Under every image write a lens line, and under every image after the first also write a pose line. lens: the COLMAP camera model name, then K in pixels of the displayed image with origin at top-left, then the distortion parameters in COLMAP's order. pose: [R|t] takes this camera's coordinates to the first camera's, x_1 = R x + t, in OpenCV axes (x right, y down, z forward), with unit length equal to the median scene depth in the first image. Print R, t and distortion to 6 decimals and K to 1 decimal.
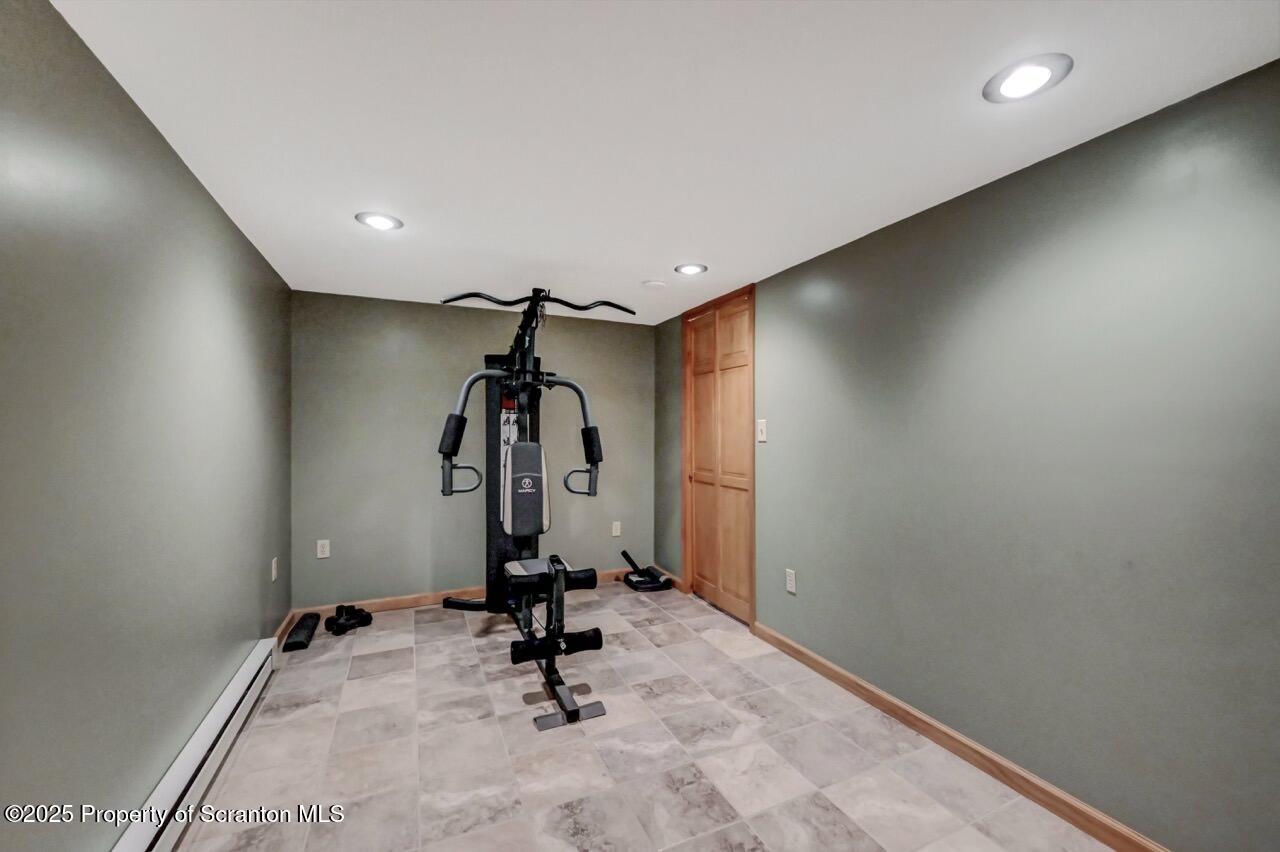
lens RADIAL K [[518.0, 0, 642.1], [0, 518.0, 425.3], [0, 0, 1]] dist [0.013782, 0.000634]
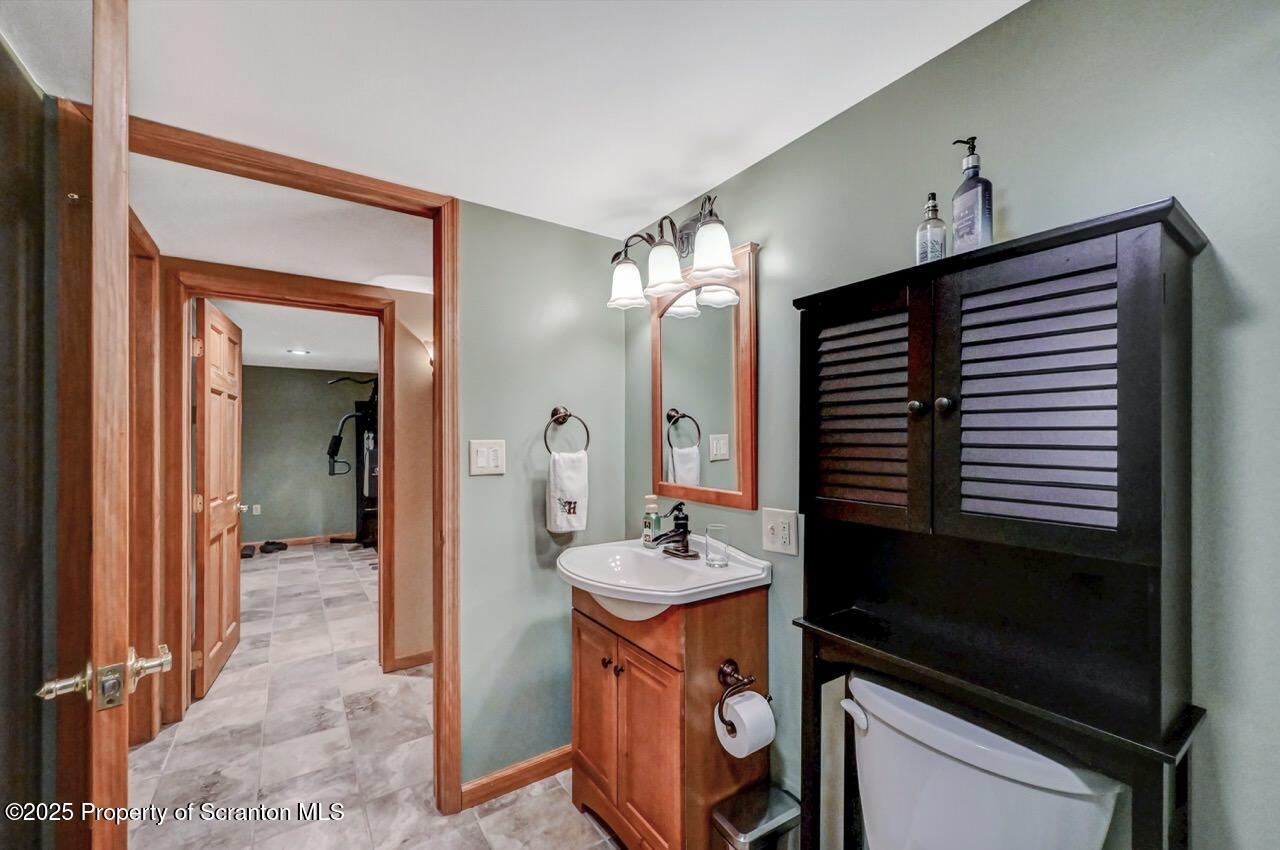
lens RADIAL K [[518.0, 0, 638.1], [0, 518.0, 431.3], [0, 0, 1]] dist [0.013782, 0.000634]
pose [[0.986400, -0.003135, 0.164330, 0.396035], [0.003862, 0.999984, -0.004108, -0.020256], [-0.164314, 0.004687, 0.986397, -1.010931]]
